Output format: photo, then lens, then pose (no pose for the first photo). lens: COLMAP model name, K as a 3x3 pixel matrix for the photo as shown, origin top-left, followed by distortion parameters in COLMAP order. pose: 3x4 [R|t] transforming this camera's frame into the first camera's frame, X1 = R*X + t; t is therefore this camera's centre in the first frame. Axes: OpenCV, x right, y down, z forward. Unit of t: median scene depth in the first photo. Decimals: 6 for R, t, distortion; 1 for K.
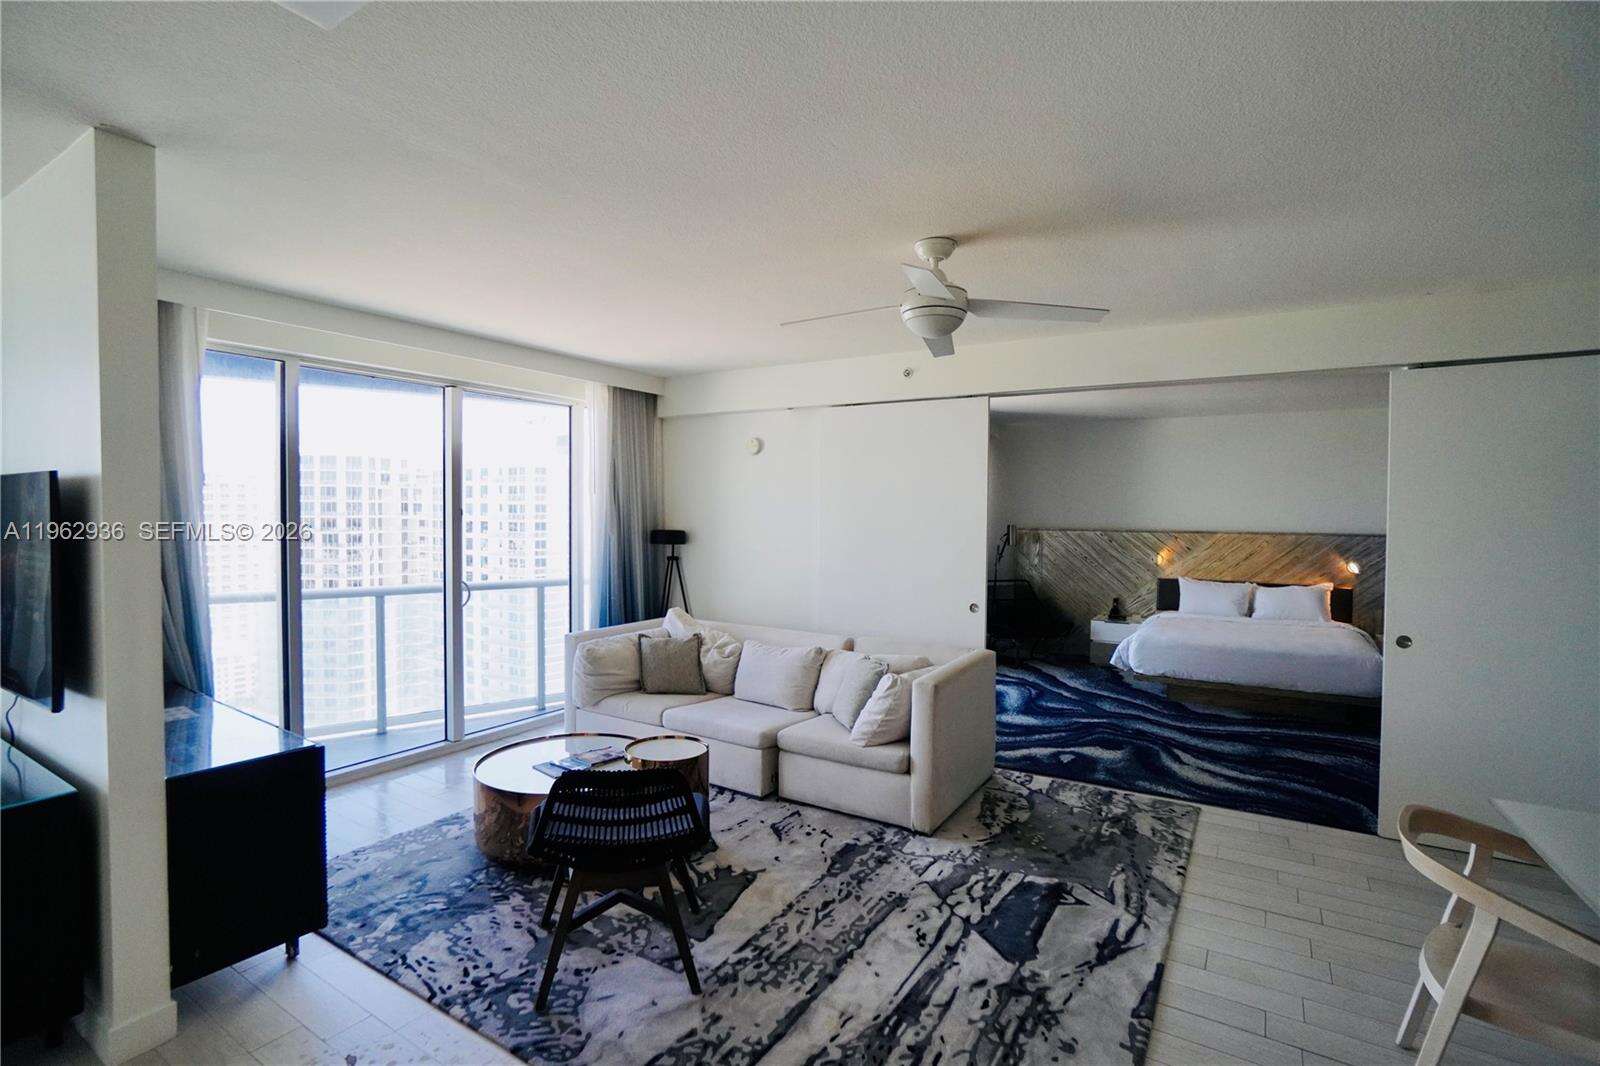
lens RADIAL K [[759.6, 0, 800.0], [0, 759.6, 533.0], [0, 0, 1]] dist [-0.029393, -0.000068]
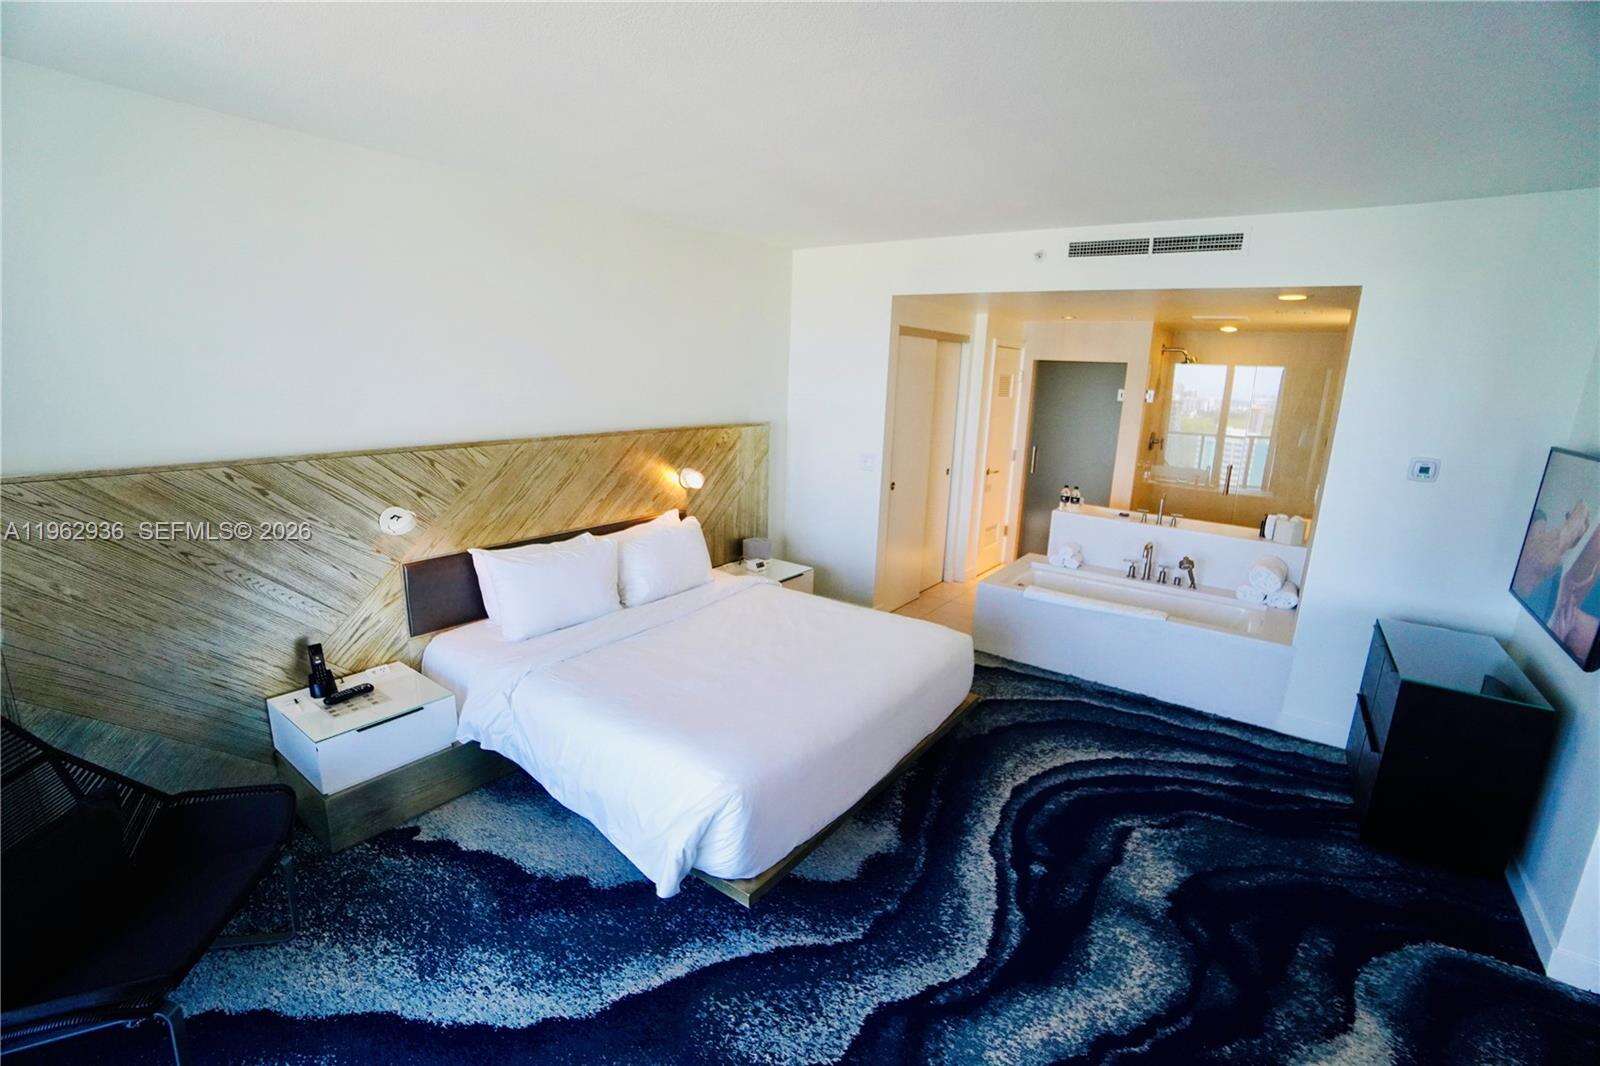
lens RADIAL K [[706.1, 0, 800.0], [0, 706.1, 533.0], [0, 0, 1]] dist [-0.066282, 0.023301]
pose [[0.088097, -0.233511, 0.968355, 0.145584], [0.001205, 0.972159, 0.234319, -0.051402], [-0.996111, -0.019476, 0.085926, 0.845111]]
